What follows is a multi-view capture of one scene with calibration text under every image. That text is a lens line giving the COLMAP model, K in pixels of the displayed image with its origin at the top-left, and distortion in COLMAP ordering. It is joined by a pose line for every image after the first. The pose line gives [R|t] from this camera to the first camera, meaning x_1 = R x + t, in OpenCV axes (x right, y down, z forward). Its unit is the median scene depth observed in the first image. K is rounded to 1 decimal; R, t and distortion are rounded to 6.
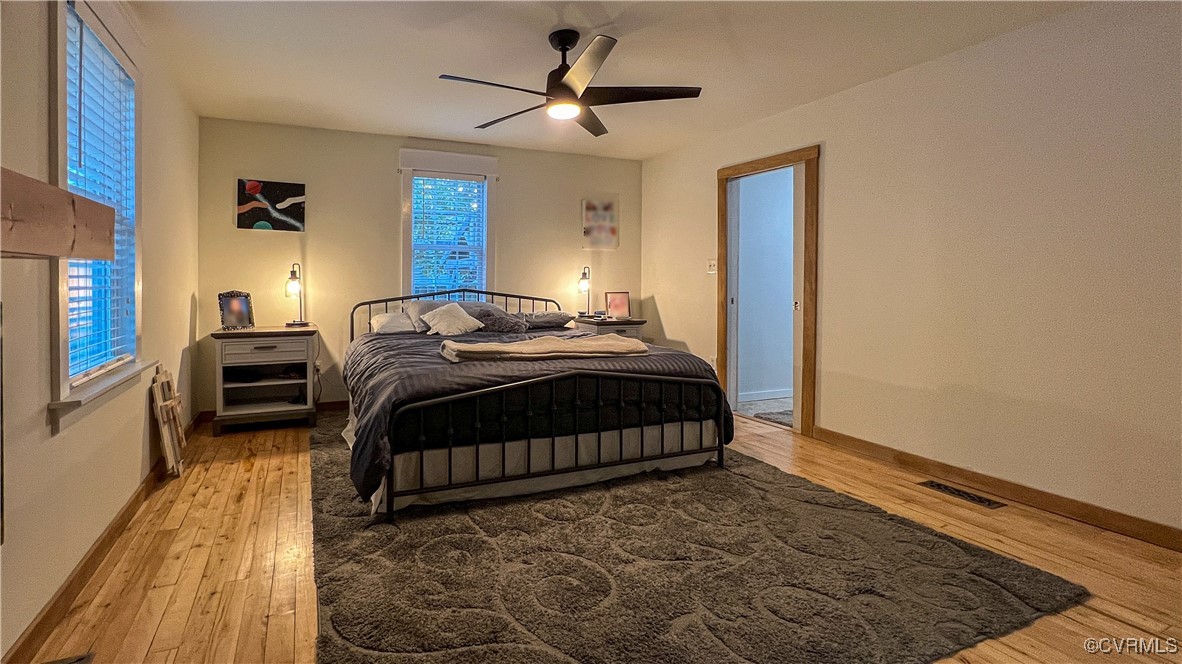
lens RADIAL K [[527.5, 0, 496.0], [0, 527.5, 297.4], [0, 0, 1]] dist [0.001076, 0.000290]
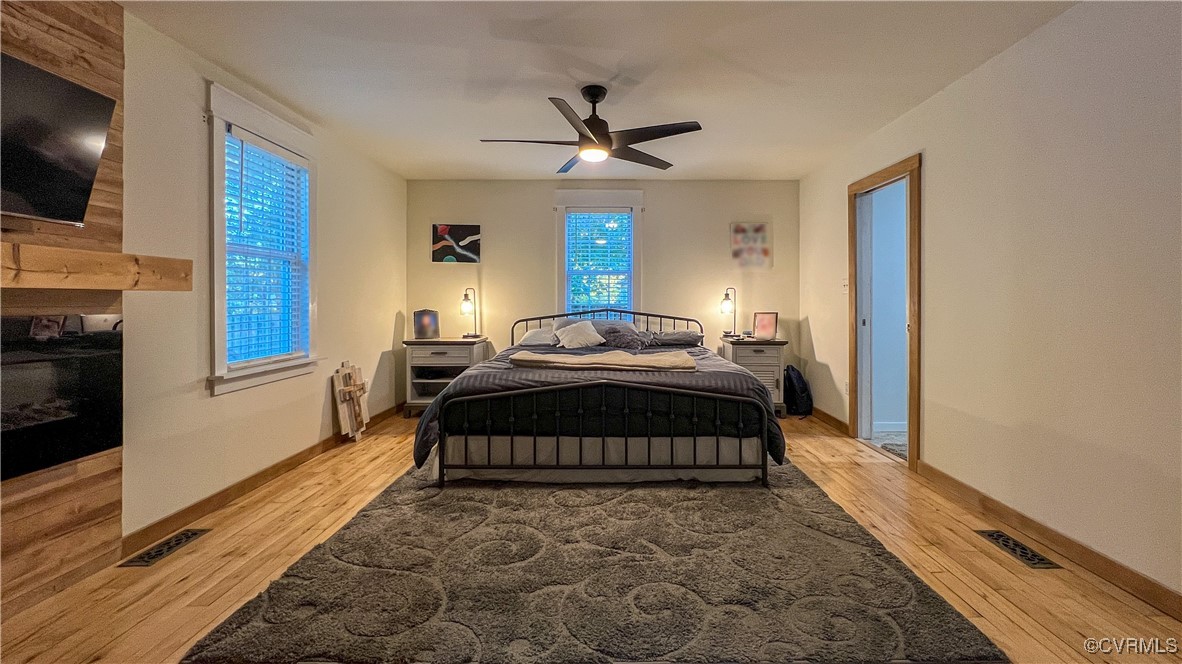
lens RADIAL K [[503.9, 0, 609.0], [0, 503.9, 311.8], [0, 0, 1]] dist [0.001946, 0.000354]
pose [[0.932714, 0.006191, -0.360564, 0.405782], [-0.009931, 0.999914, -0.008521, -0.000405], [0.360480, 0.011529, 0.932696, -0.010036]]
